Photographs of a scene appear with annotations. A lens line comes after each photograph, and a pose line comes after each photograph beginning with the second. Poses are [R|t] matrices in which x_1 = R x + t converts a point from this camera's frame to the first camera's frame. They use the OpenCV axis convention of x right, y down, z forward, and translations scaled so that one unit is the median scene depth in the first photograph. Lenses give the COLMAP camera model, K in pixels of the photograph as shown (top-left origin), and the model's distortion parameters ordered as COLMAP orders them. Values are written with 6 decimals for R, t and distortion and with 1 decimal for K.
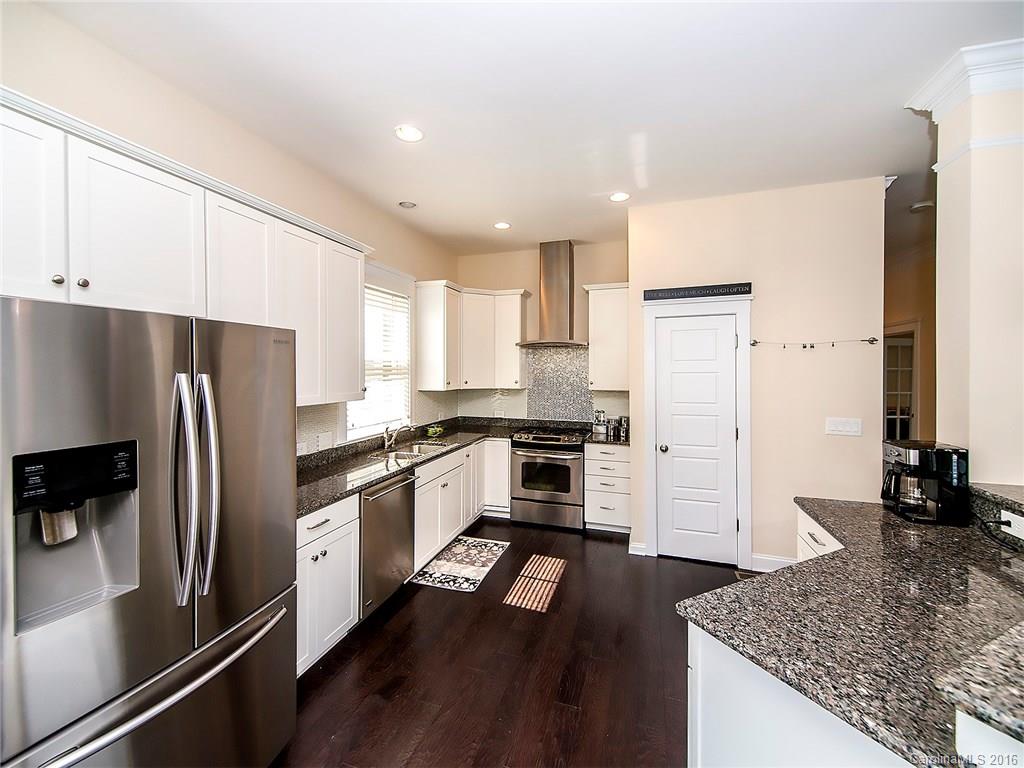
lens RADIAL K [[420.7, 0, 507.6], [0, 420.7, 374.8], [0, 0, 1]] dist [0.021536, -0.000158]
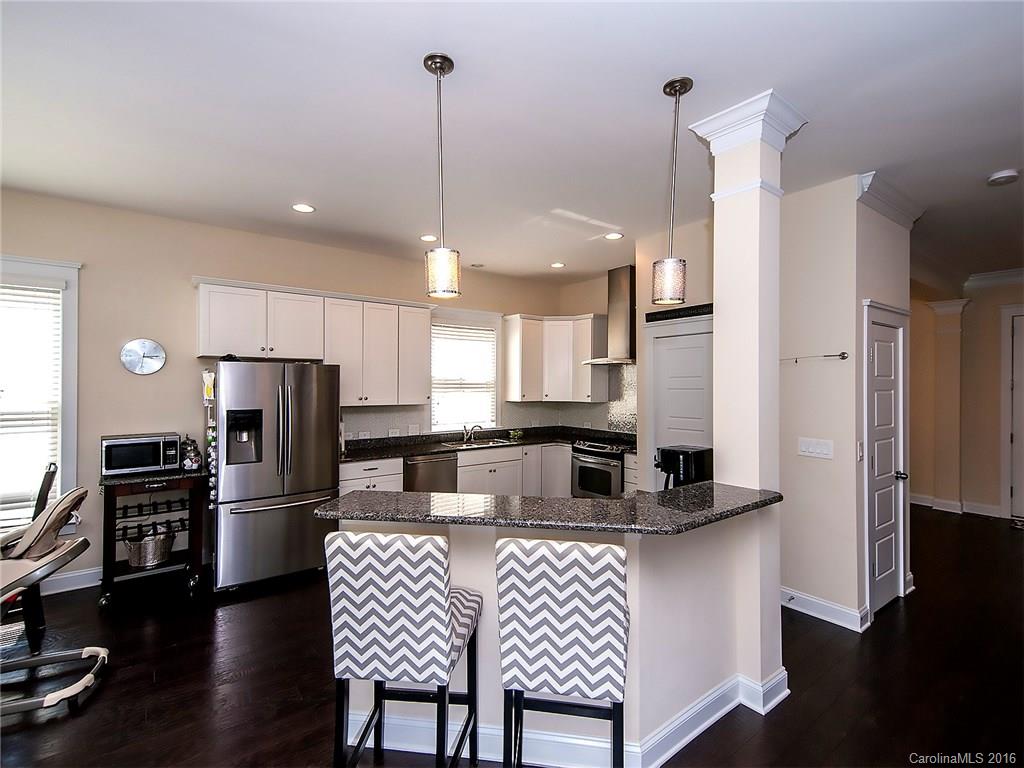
lens RADIAL K [[478.9, 0, 512.0], [0, 478.9, 384.0], [0, 0, 1]] dist [0.037471, 0.000171]
pose [[0.826946, 0.004417, -0.562264, 0.648325], [-0.012162, 0.999876, -0.010033, -0.000334], [0.562150, 0.015135, 0.826897, -0.198051]]
